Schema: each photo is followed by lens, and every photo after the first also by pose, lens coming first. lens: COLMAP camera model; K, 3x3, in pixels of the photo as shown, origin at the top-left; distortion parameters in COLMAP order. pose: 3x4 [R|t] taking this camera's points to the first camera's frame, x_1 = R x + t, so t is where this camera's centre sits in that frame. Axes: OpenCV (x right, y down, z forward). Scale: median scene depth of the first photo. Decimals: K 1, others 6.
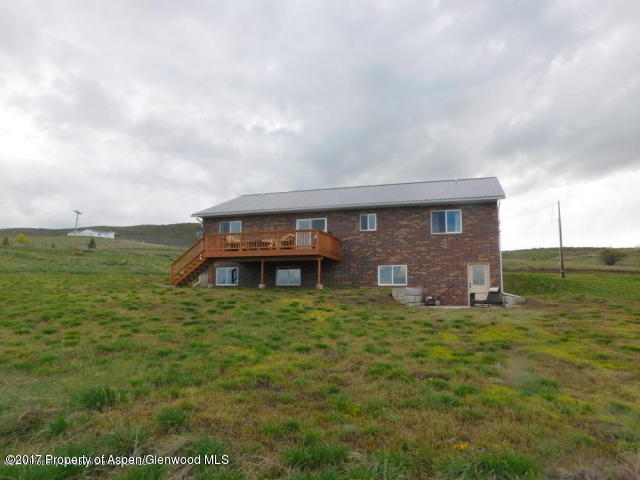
lens RADIAL K [[439.0, 0, 325.8], [0, 439.0, 241.1], [0, 0, 1]] dist [-0.050032, 0.000341]
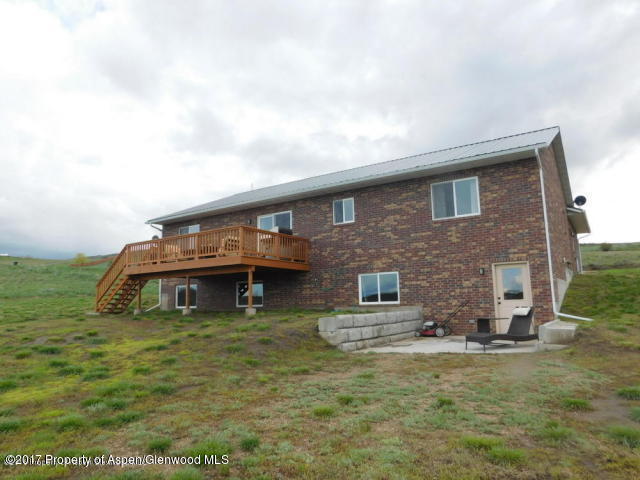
lens RADIAL K [[439.0, 0, 325.8], [0, 439.0, 241.1], [0, 0, 1]] dist [-0.050032, 0.000341]
pose [[0.966082, -0.067625, -0.249224, 0.236757], [0.064358, 0.997701, -0.021244, 0.015999], [0.250088, 0.004484, 0.968213, 0.337861]]
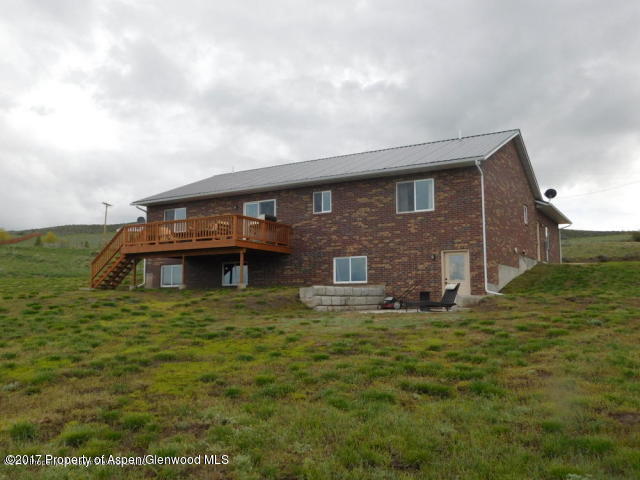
lens RADIAL K [[560.1, 0, 326.7], [0, 560.1, 240.5], [0, 0, 1]] dist [0.011178, -0.108148]
pose [[0.976968, -0.034614, -0.210560, 0.310712], [0.039221, 0.999073, 0.017741, 0.007509], [0.209751, -0.025591, 0.977420, 0.036610]]
